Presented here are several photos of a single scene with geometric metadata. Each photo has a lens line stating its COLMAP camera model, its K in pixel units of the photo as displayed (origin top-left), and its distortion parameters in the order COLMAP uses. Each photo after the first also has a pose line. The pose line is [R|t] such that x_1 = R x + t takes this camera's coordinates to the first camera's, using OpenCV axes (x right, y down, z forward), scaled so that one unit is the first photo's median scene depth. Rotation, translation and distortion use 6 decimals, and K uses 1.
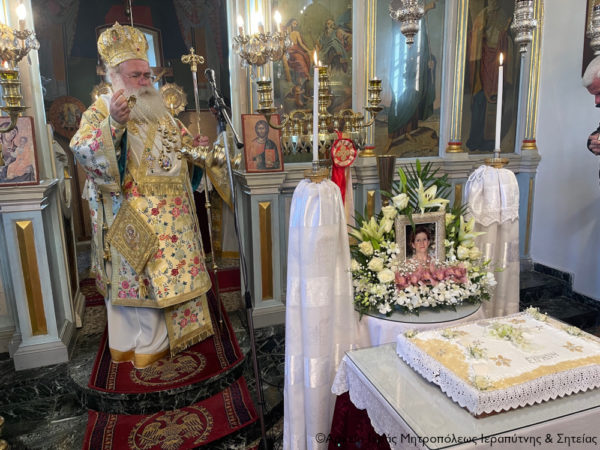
lens RADIAL K [[450.6, 0, 300.0], [0, 450.6, 225.0], [0, 0, 1]] dist [0.001048, -0.000637]
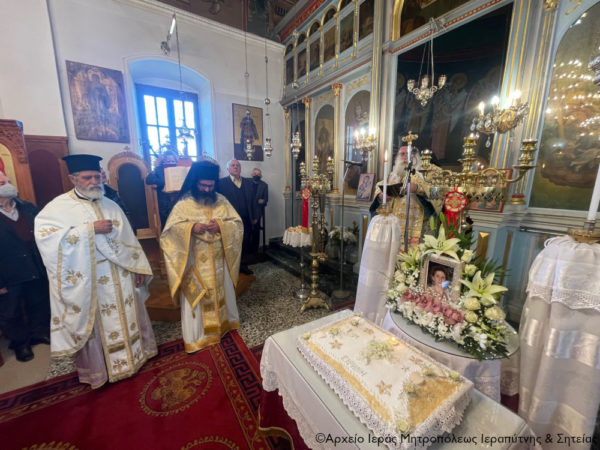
lens RADIAL K [[240.9, 0, 294.7], [0, 240.9, 224.5], [0, 0, 1]] dist [-0.002877, -0.000556]
pose [[0.250492, 0.205158, -0.946131, 0.766401], [-0.198179, 0.967459, 0.157315, -0.131626], [0.947618, 0.148097, 0.282998, 0.408239]]
